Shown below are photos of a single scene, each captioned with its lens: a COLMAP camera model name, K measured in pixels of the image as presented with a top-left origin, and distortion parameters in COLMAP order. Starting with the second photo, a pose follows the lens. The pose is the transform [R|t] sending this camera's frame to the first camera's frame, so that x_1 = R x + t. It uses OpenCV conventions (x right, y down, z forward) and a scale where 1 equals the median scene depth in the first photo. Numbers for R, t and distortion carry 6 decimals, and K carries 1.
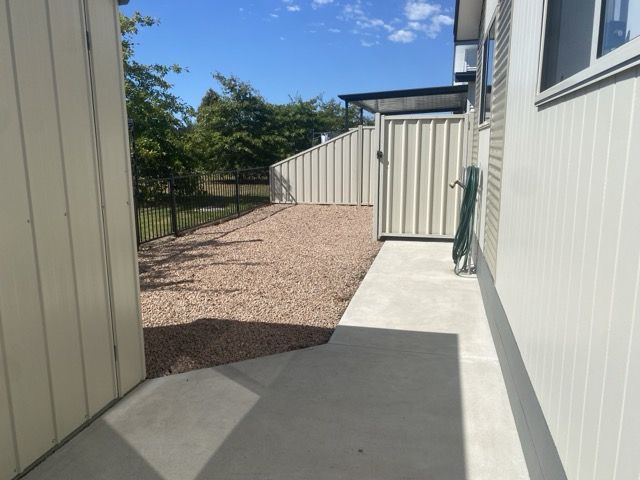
lens RADIAL K [[498.9, 0, 320.0], [0, 498.9, 240.0], [0, 0, 1]] dist [0.141315, -0.001522]
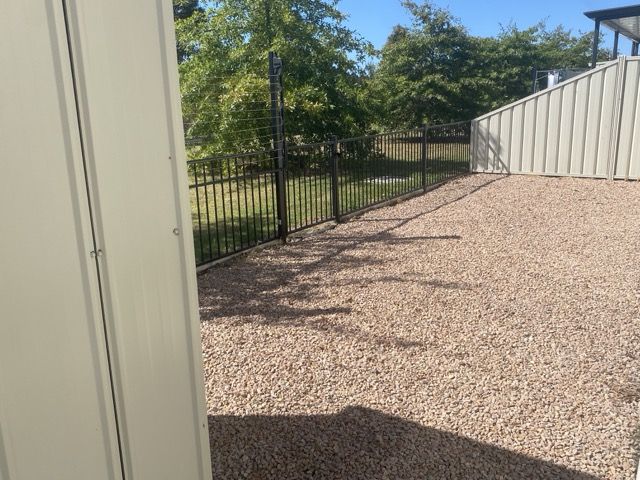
lens RADIAL K [[590.8, 0, 320.0], [0, 590.8, 240.0], [0, 0, 1]] dist [0.107868, -0.290813]
pose [[0.945127, 0.055115, -0.322022, -0.024616], [-0.037102, 0.997398, 0.061814, -0.023559], [0.324591, -0.046474, 0.944712, 0.135588]]
